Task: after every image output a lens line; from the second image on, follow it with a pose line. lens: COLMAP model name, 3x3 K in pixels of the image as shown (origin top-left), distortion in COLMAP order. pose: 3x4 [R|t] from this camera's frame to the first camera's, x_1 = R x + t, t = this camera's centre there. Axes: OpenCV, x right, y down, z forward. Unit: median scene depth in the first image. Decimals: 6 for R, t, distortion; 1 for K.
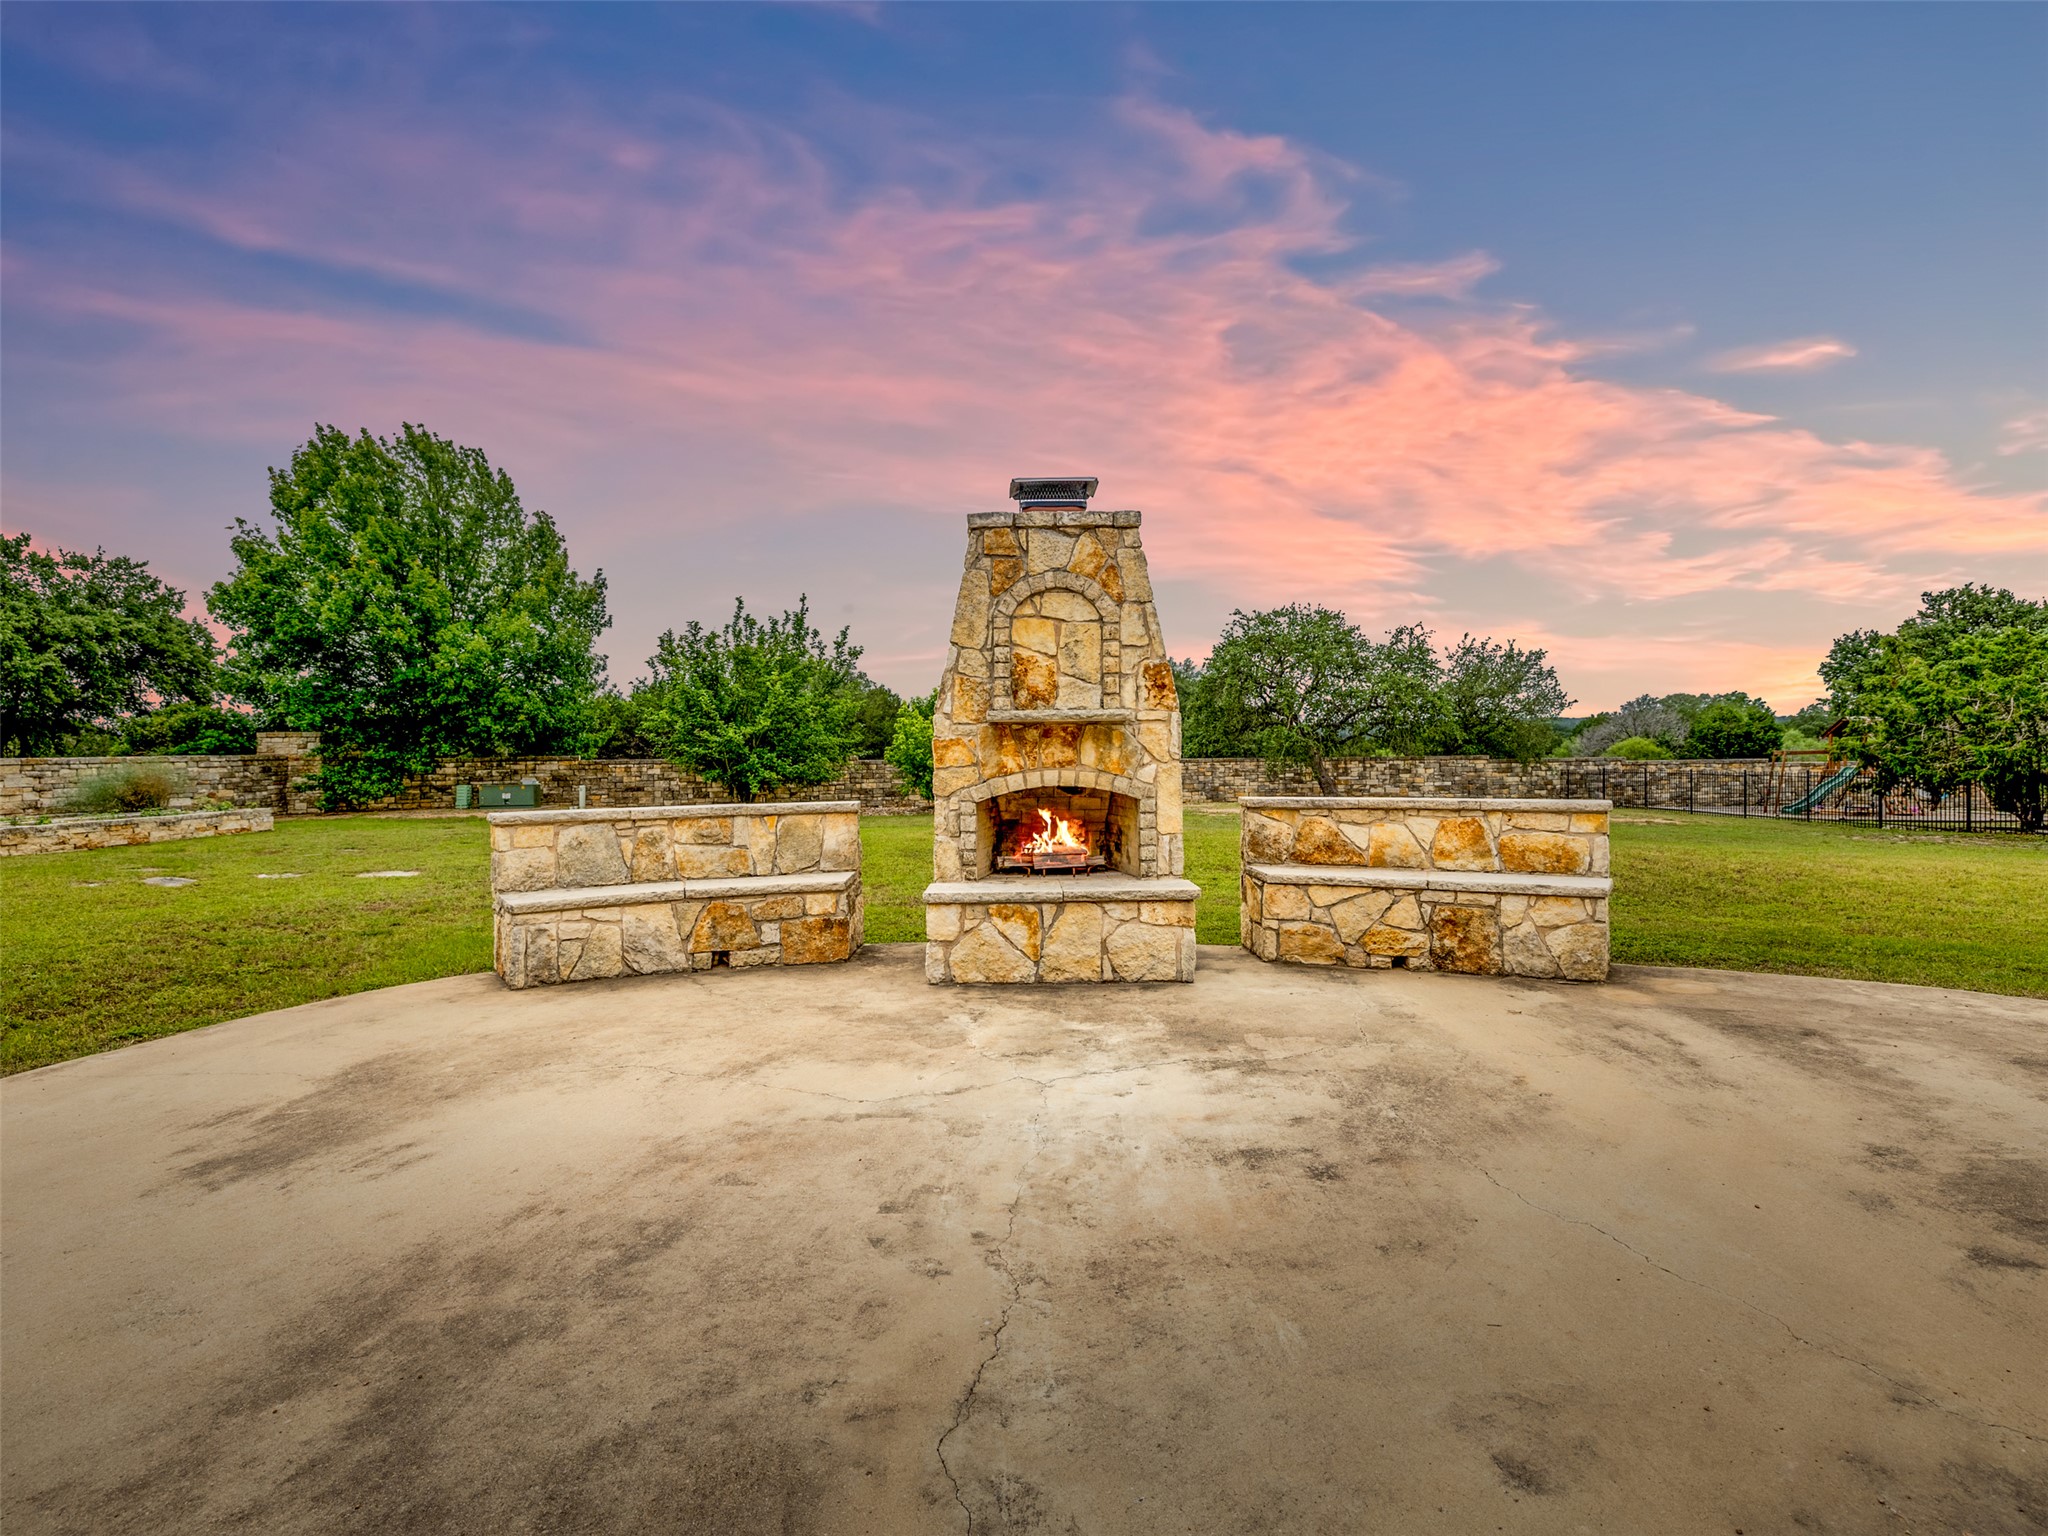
lens RADIAL K [[981.2, 0, 1022.1], [0, 981.2, 762.6], [0, 0, 1]] dist [-0.003275, -0.000026]
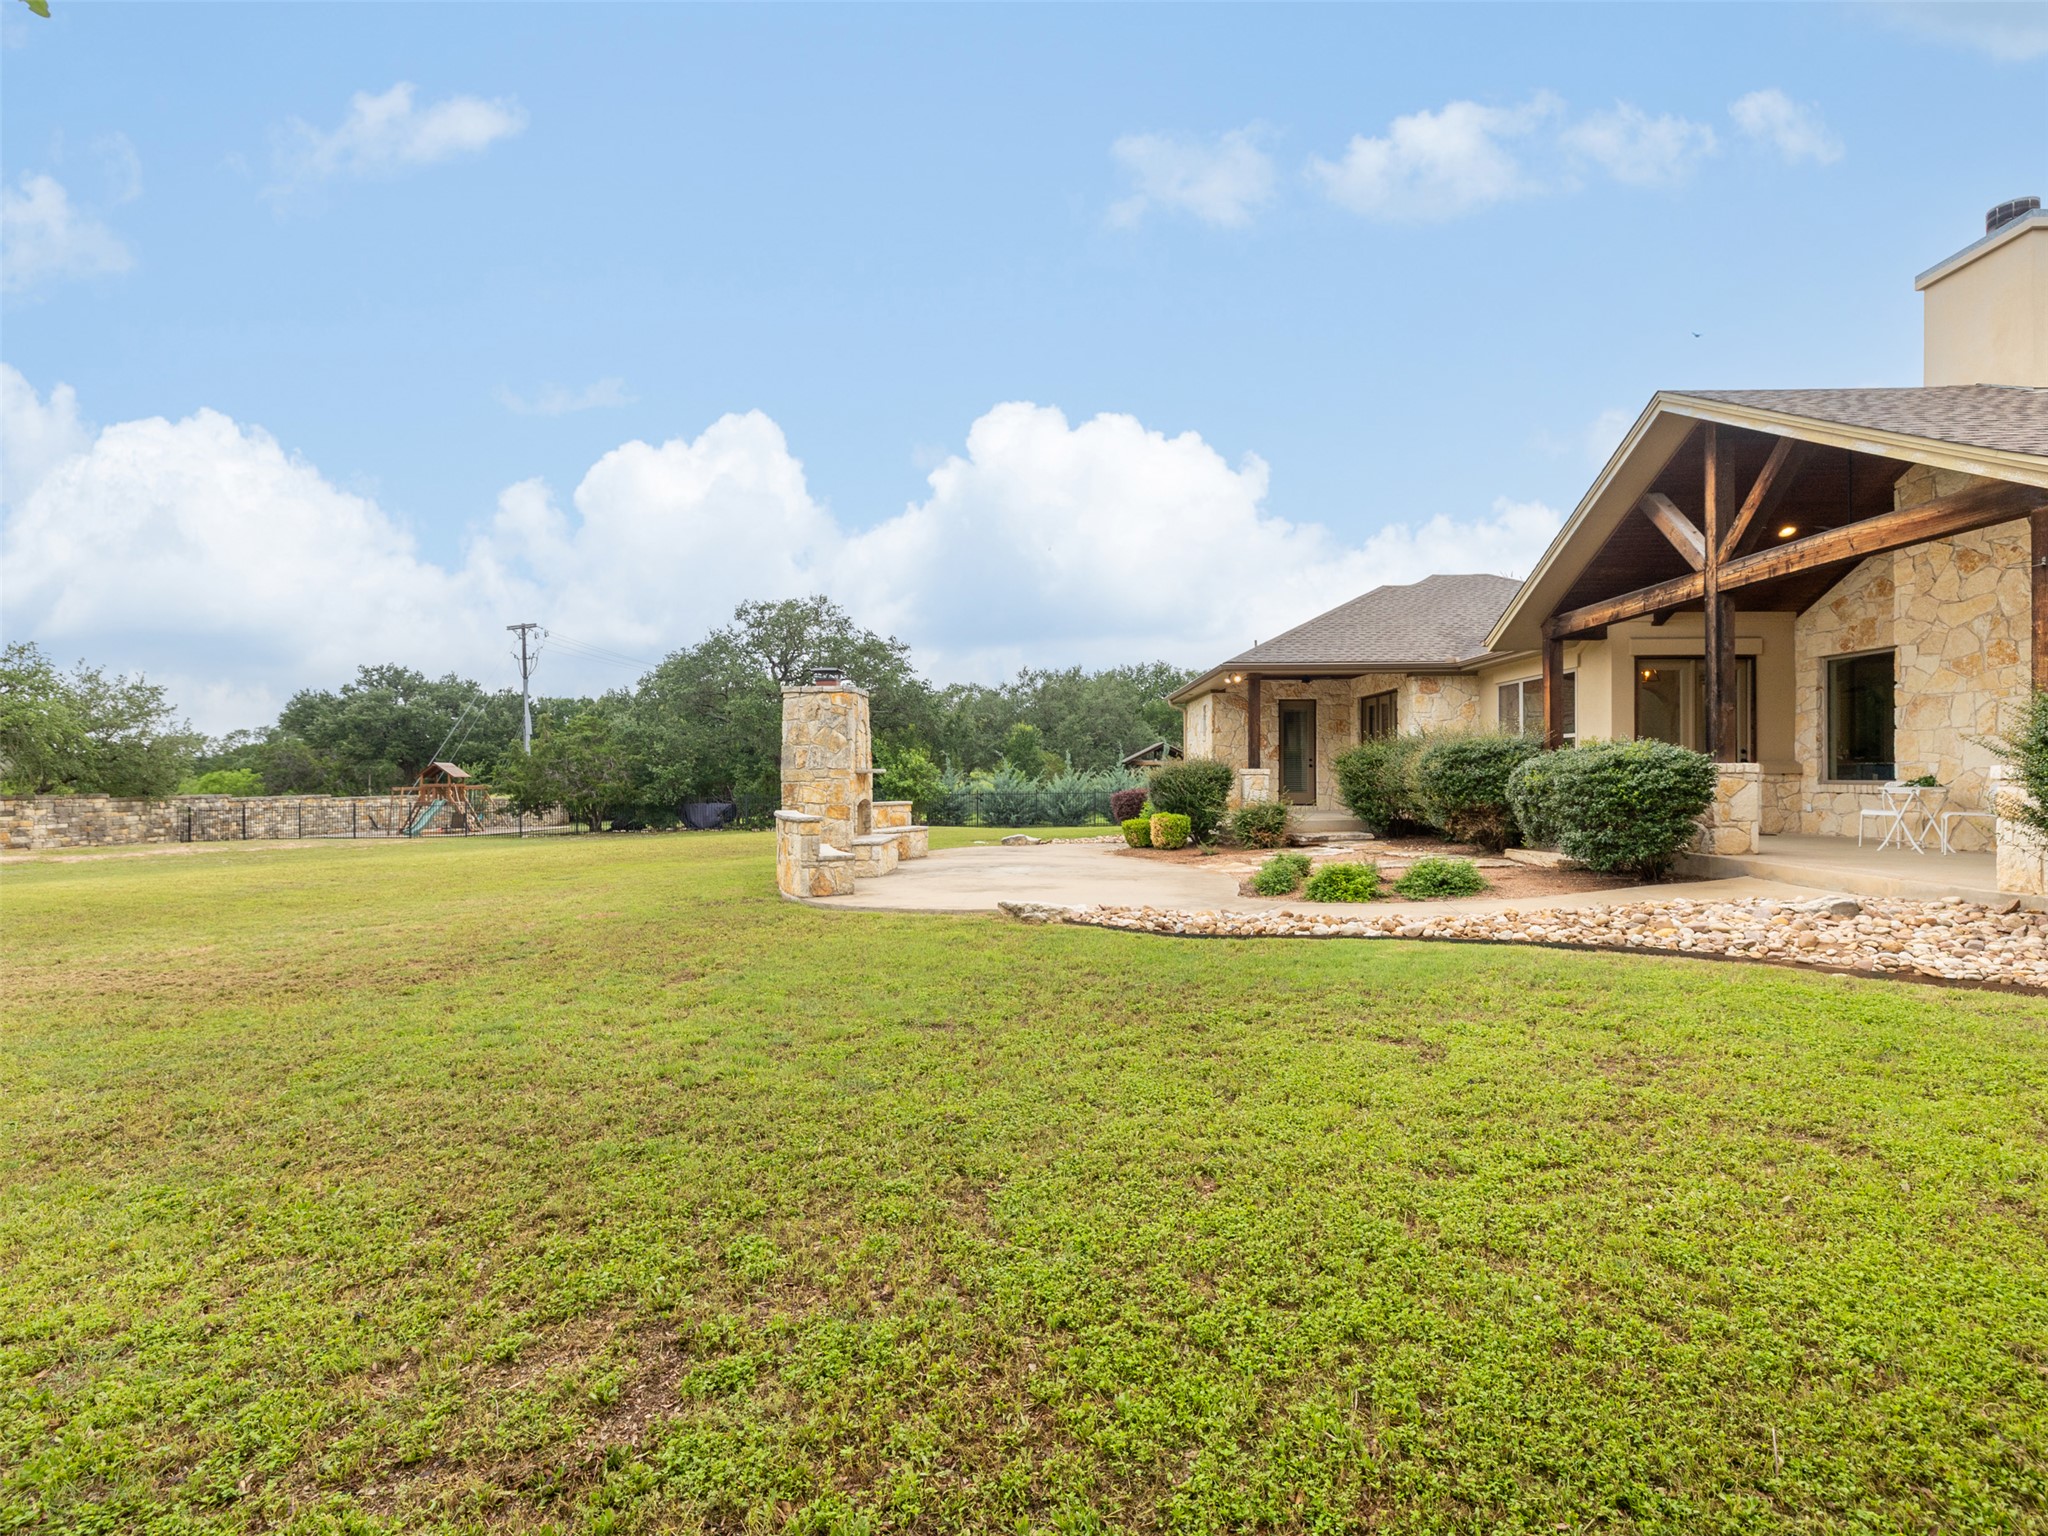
lens RADIAL K [[981.2, 0, 1016.5], [0, 981.2, 769.0], [0, 0, 1]] dist [-0.003275, -0.000026]
pose [[0.078061, 0.017273, 0.996799, -2.445261], [0.016013, 0.999699, -0.018577, -0.000080], [-0.996820, 0.017412, 0.077761, 0.405501]]
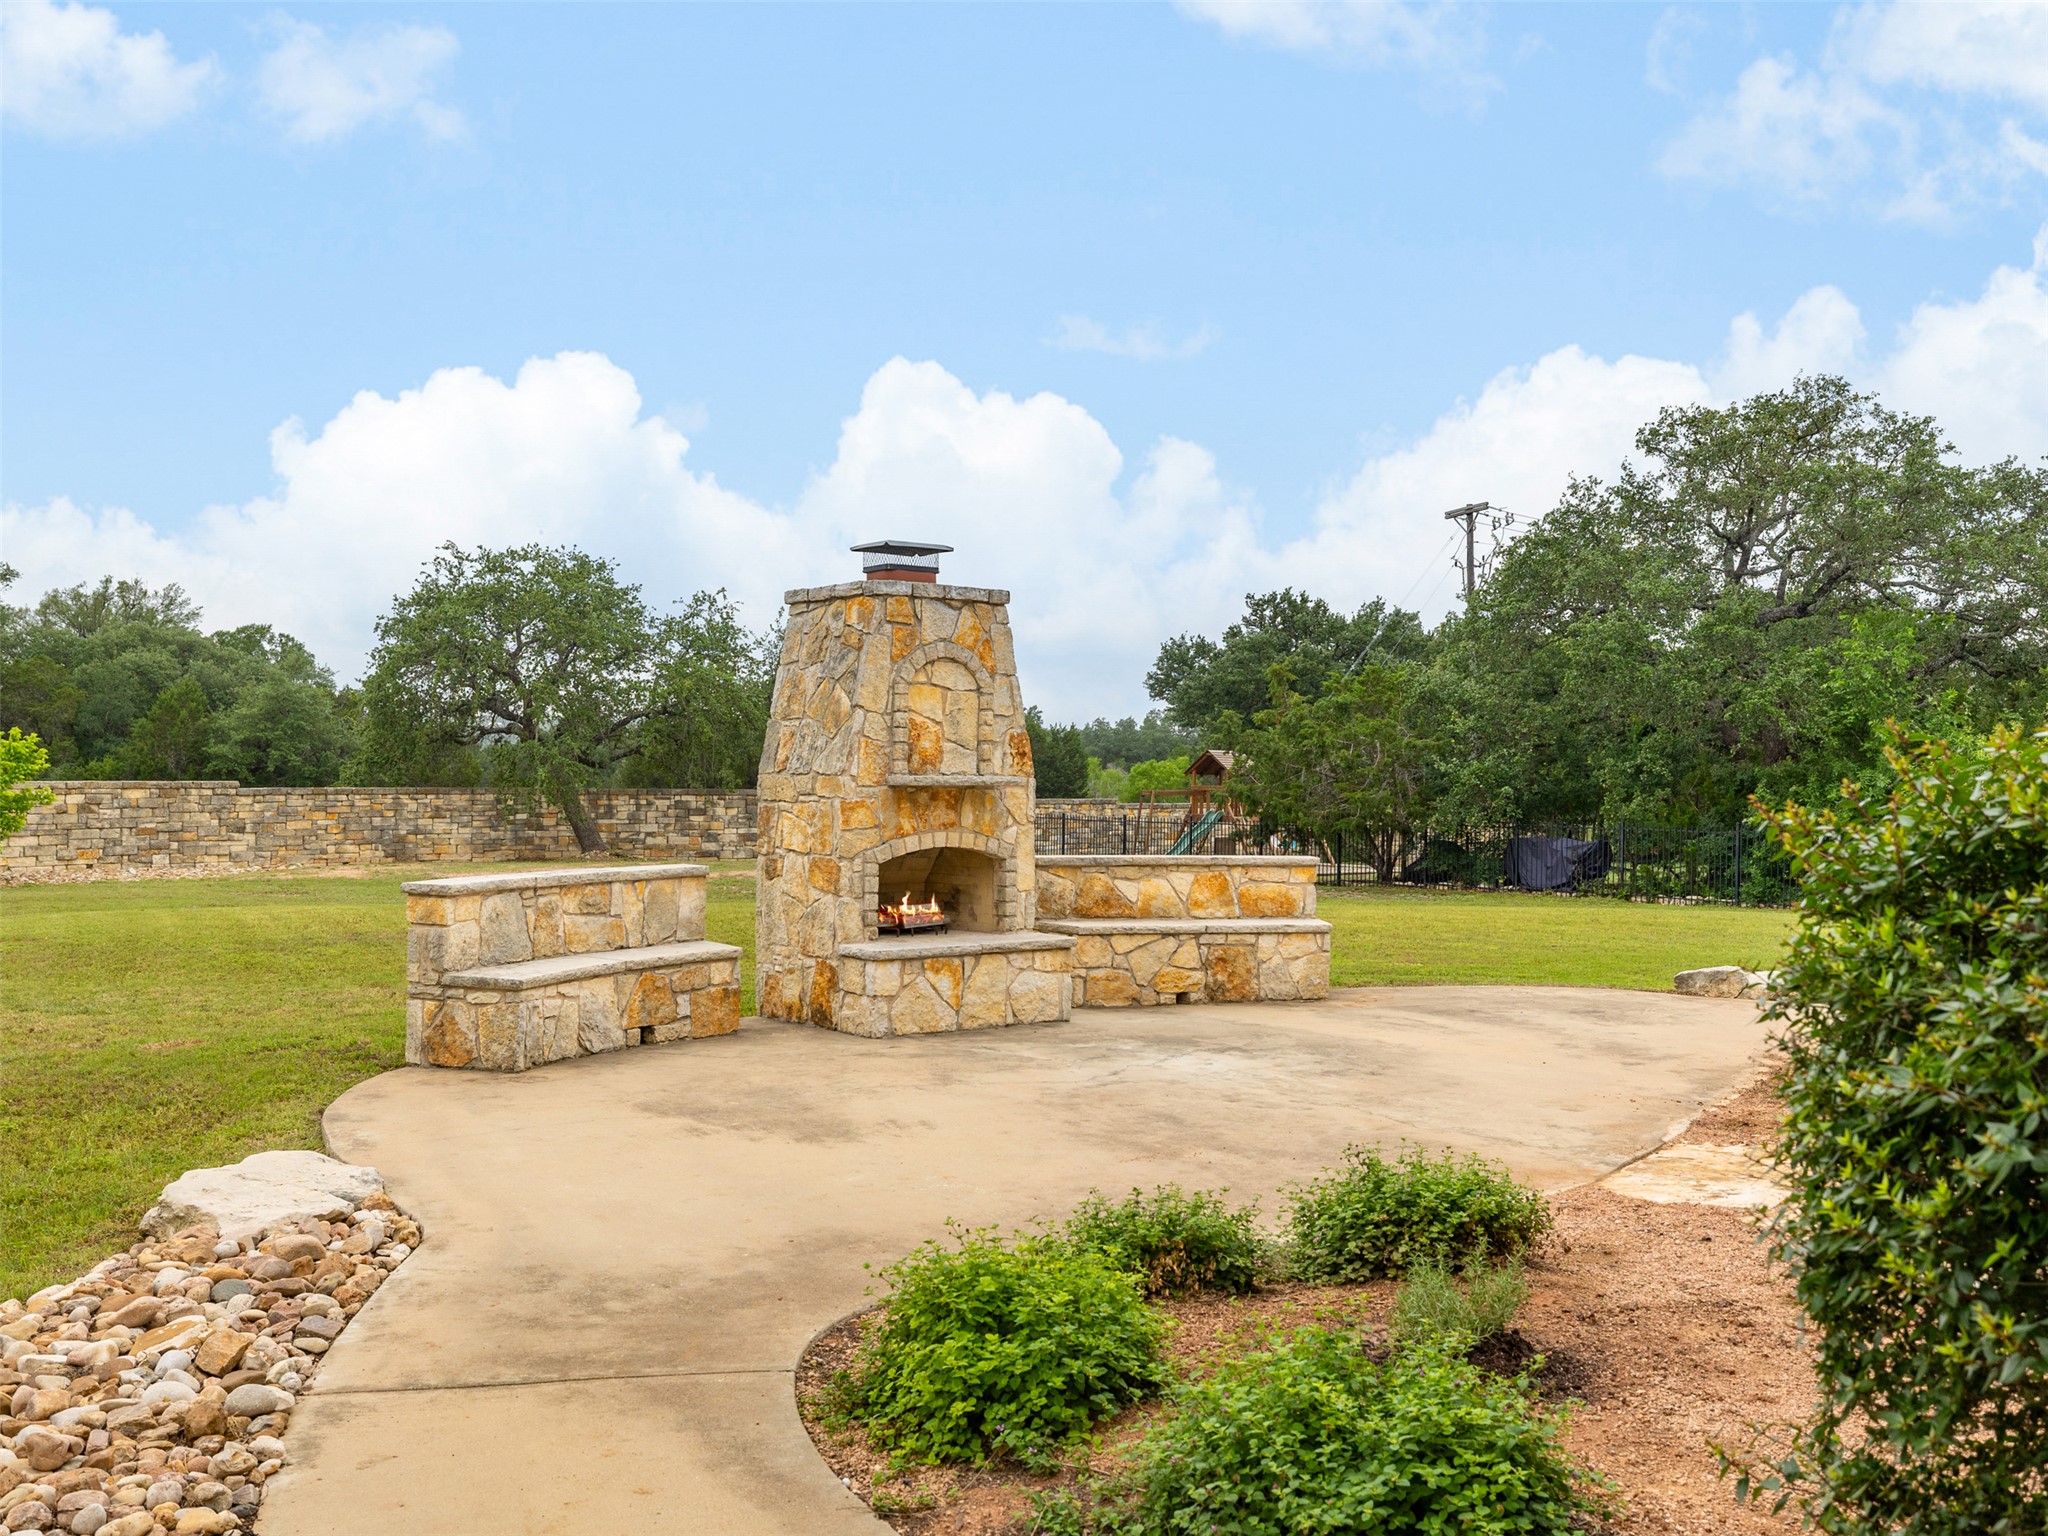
lens RADIAL K [[1791.9, 0, 1034.1], [0, 1791.9, 764.8], [0, 0, 1]] dist [-0.001061, -0.003689]
pose [[0.791717, 0.022495, 0.610474, -1.051107], [-0.014851, 0.999735, -0.017578, -0.031619], [-0.610708, 0.004851, 0.791841, -0.569853]]
